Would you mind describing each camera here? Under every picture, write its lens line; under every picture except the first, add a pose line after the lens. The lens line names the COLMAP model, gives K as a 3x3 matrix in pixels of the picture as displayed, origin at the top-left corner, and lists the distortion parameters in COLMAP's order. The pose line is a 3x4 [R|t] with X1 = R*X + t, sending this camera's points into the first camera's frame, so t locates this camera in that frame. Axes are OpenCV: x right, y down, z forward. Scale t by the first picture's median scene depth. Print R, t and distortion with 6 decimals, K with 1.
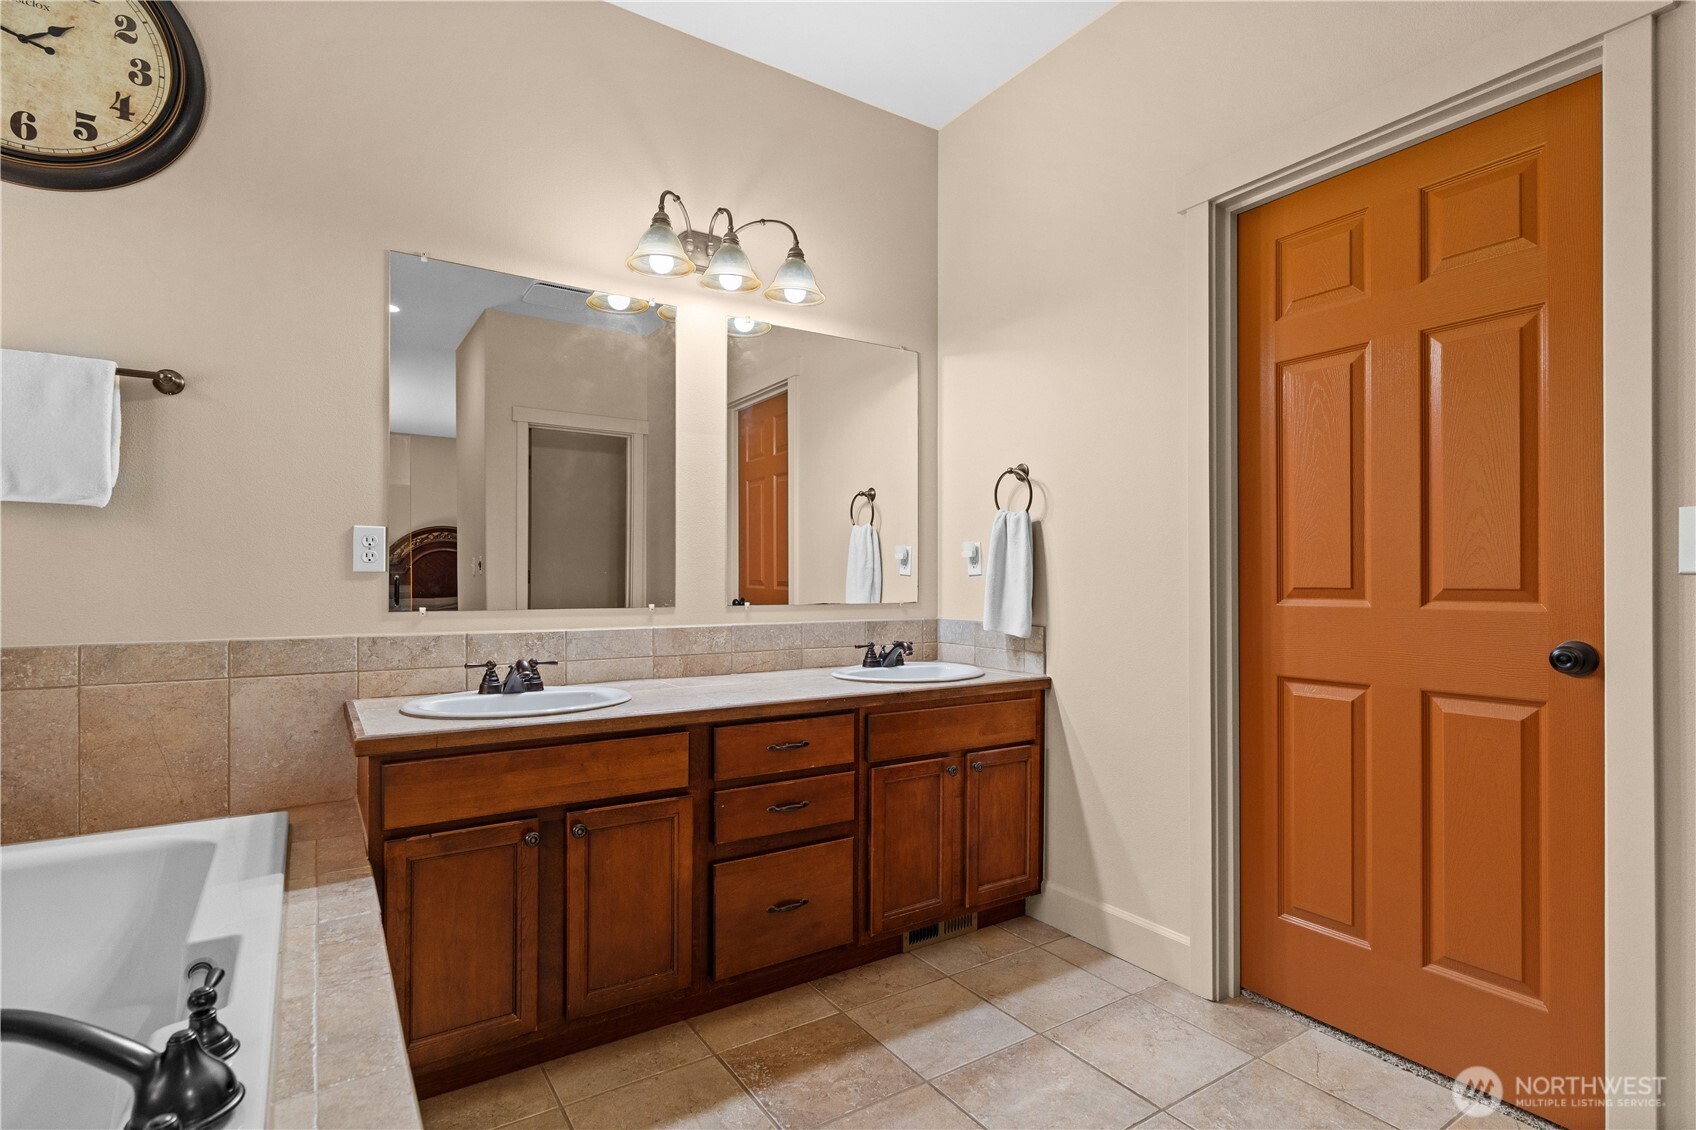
lens RADIAL K [[821.1, 0, 839.8], [0, 821.1, 585.8], [0, 0, 1]] dist [0.000551, -0.000416]
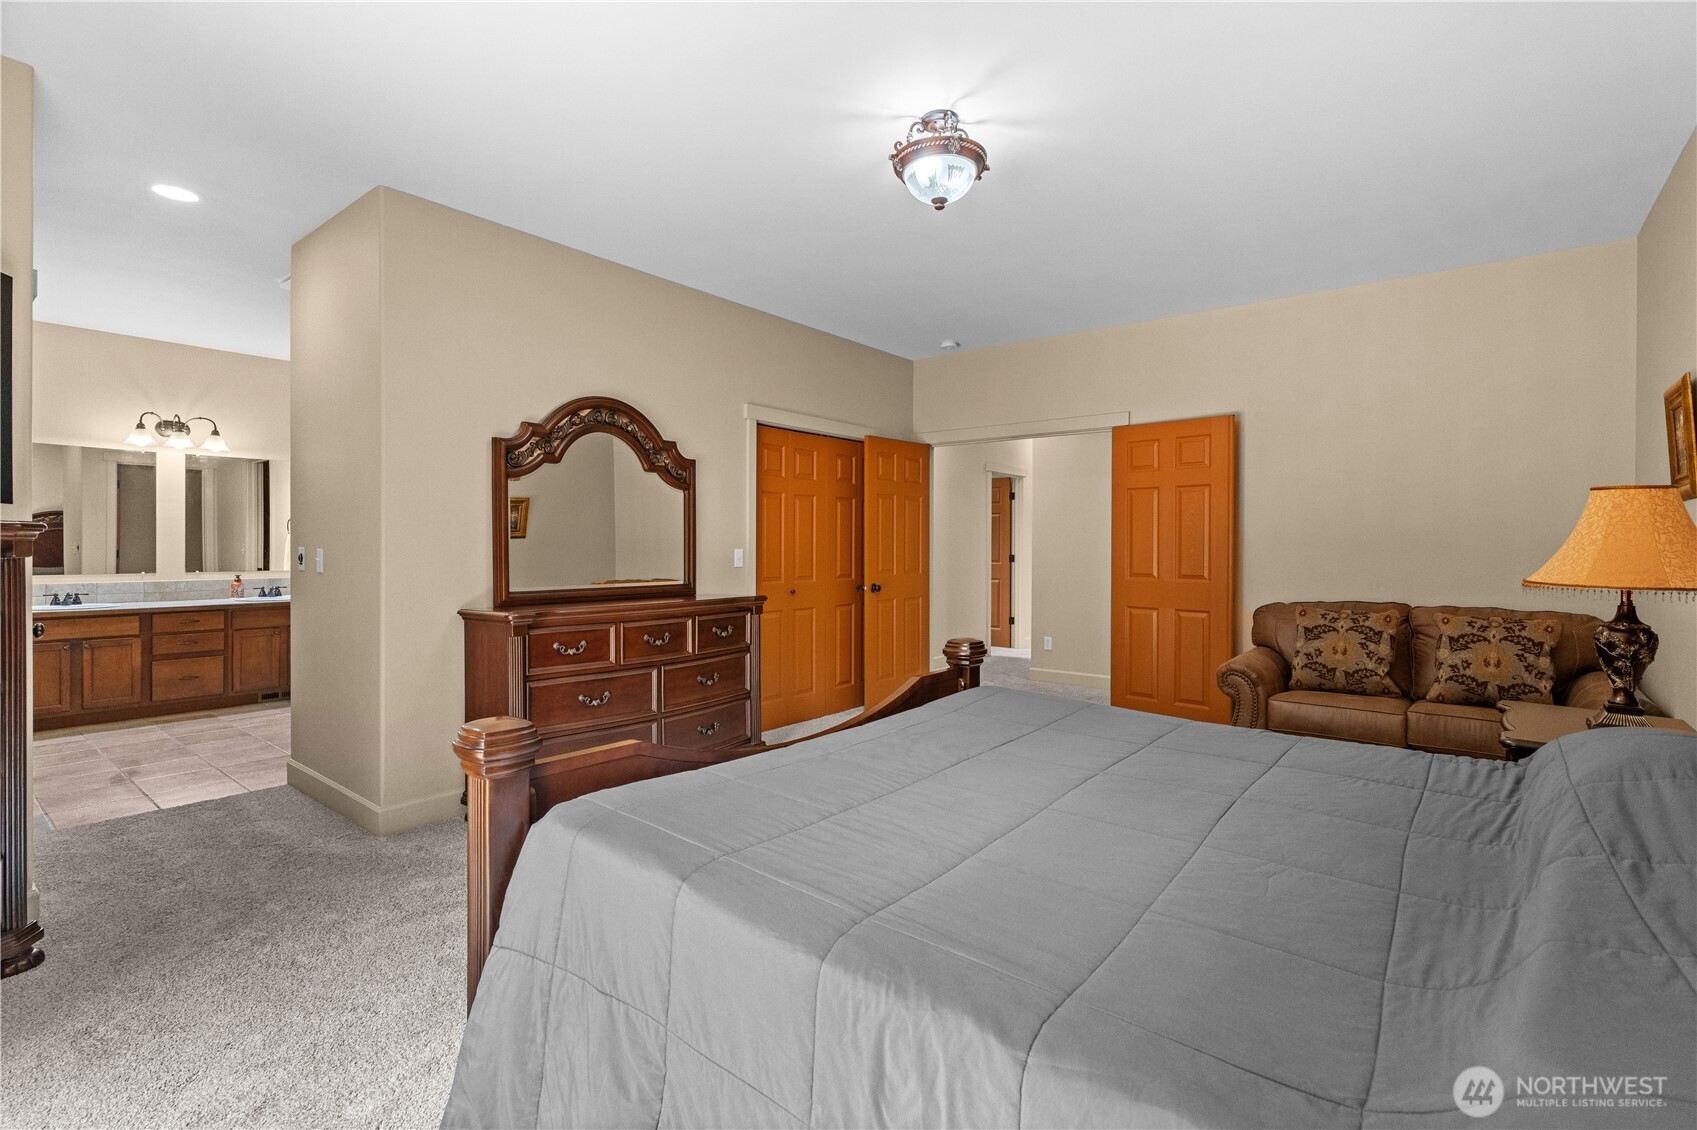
lens RADIAL K [[779.1, 0, 839.0], [0, 779.1, 553.3], [0, 0, 1]] dist [-0.000122, -0.000060]
pose [[0.946139, 0.003486, 0.323742, 1.133138], [-0.005083, 0.999979, 0.004086, -0.060919], [-0.323721, -0.005512, 0.946137, -2.162008]]
